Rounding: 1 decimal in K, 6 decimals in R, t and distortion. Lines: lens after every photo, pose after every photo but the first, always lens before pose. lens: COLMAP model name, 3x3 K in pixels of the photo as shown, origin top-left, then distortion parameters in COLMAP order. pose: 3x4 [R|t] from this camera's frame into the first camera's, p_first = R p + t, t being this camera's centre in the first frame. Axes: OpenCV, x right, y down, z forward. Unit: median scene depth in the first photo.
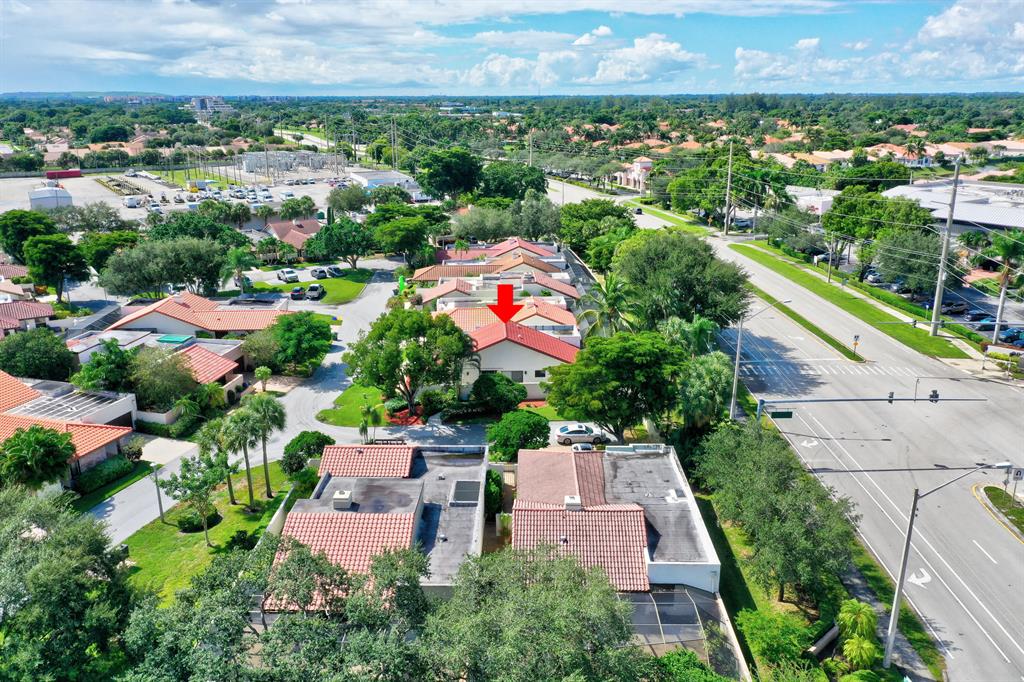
lens RADIAL K [[1053.3, 0, 512.0], [0, 1053.3, 341.0], [0, 0, 1]] dist [0.019892, 0.001912]
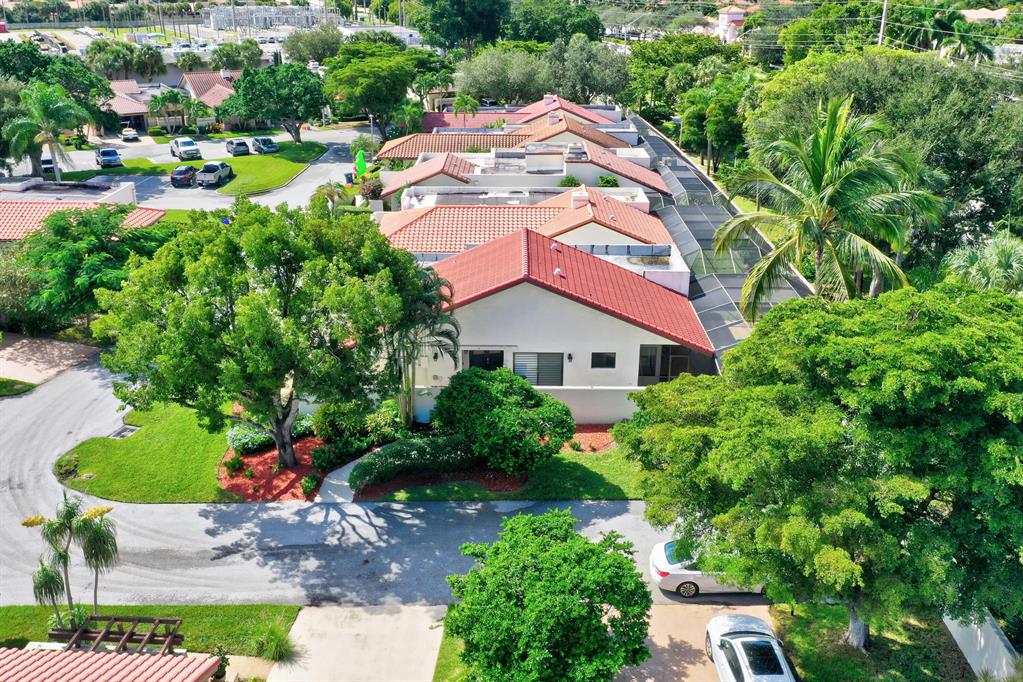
lens RADIAL K [[1052.3, 0, 511.5], [0, 1052.3, 341.0], [0, 0, 1]] dist [0.019892, 0.001912]
pose [[0.999163, 0.023208, -0.033676, 0.002455], [-0.020054, 0.995636, 0.091140, -0.010926], [0.035644, -0.090388, 0.995269, 0.407440]]
